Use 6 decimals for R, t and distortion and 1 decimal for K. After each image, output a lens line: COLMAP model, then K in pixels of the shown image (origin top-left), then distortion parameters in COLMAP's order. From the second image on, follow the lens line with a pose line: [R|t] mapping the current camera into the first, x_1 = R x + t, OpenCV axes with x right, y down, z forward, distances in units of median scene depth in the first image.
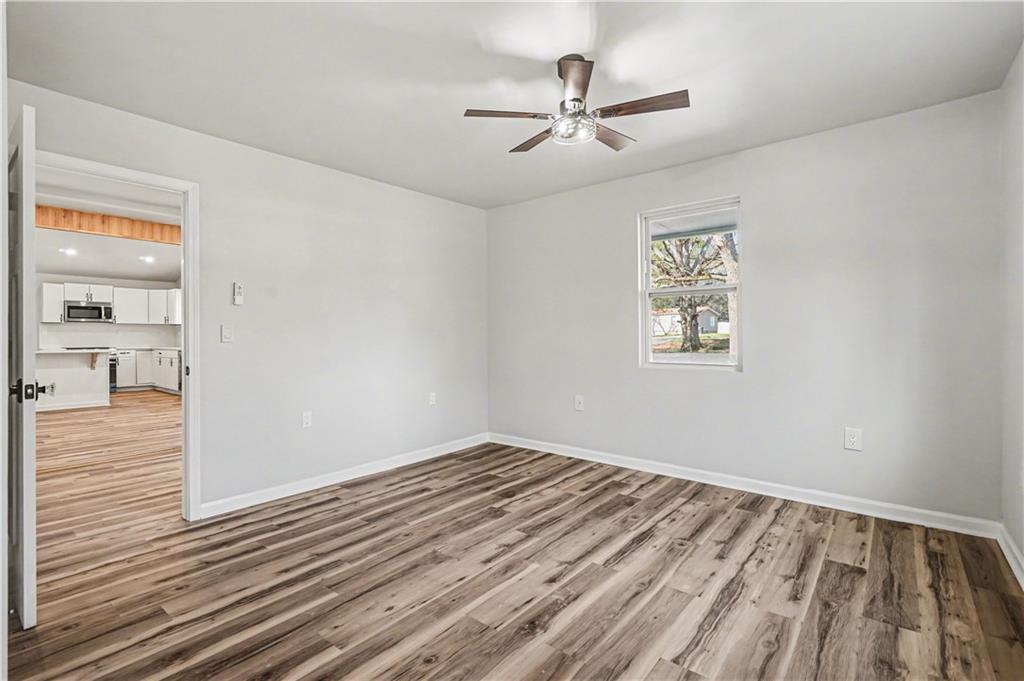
lens RADIAL K [[478.6, 0, 509.3], [0, 478.6, 339.6], [0, 0, 1]] dist [0.000311, -0.001021]
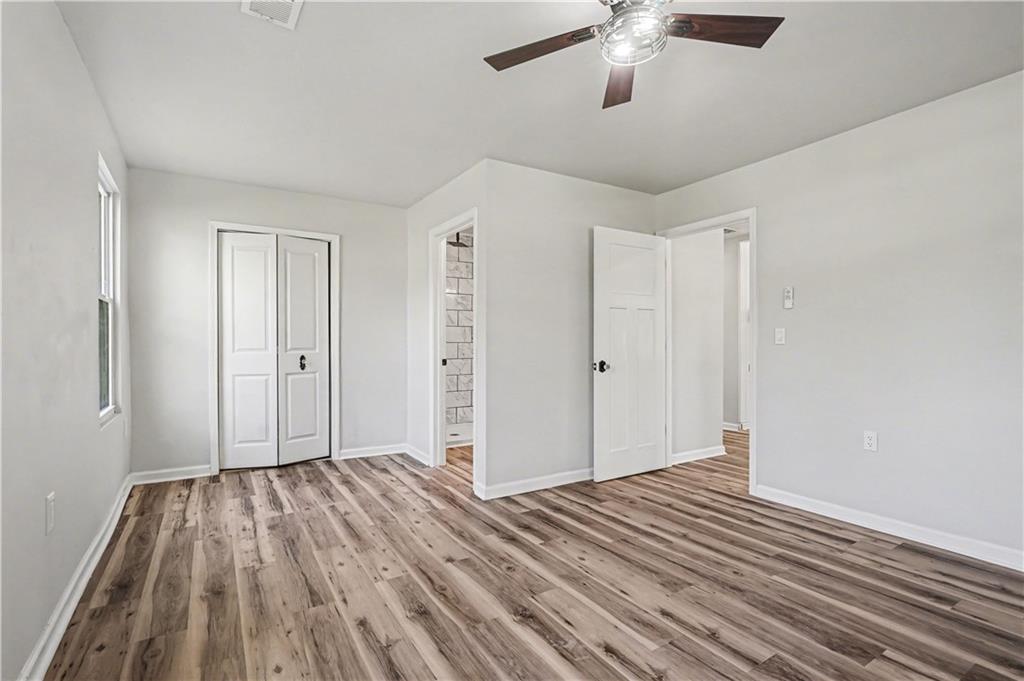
lens RADIAL K [[478.6, 0, 503.2], [0, 478.6, 342.5], [0, 0, 1]] dist [0.000311, -0.001021]
pose [[-0.328991, 0.005526, -0.944317, 0.704217], [-0.003386, 0.999970, 0.007031, -0.004107], [0.944327, 0.005510, -0.328963, 0.867915]]
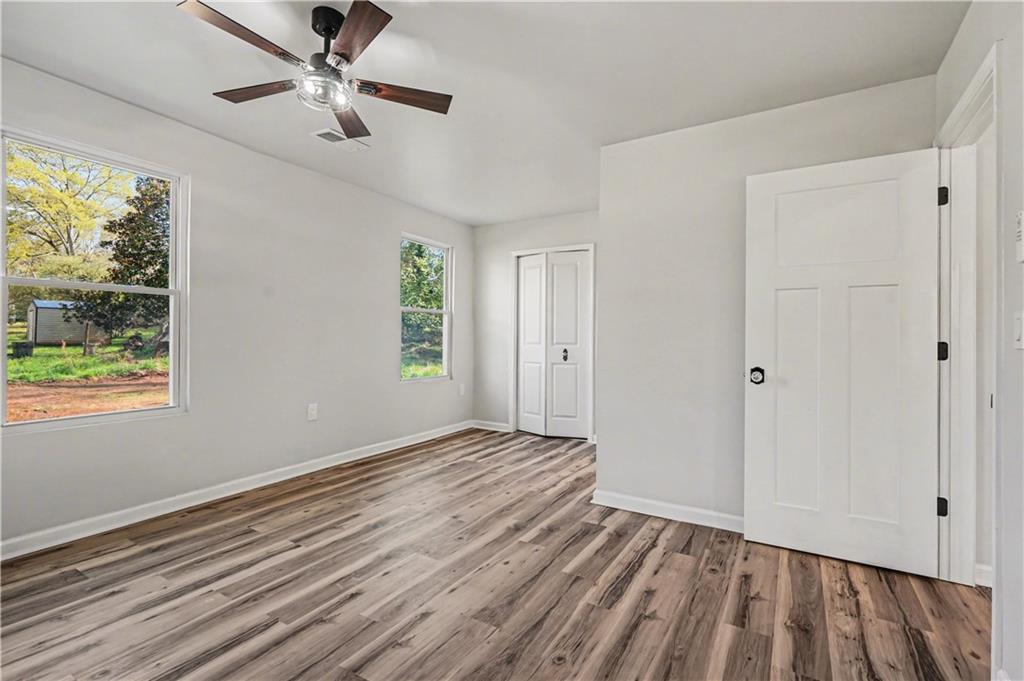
lens RADIAL K [[478.6, 0, 501.8], [0, 478.6, 337.5], [0, 0, 1]] dist [0.000311, -0.001021]
pose [[-0.991429, -0.005717, -0.130518, -0.056348], [-0.006761, 0.999949, 0.007558, -0.007103], [0.130468, 0.008375, -0.991417, 1.559719]]
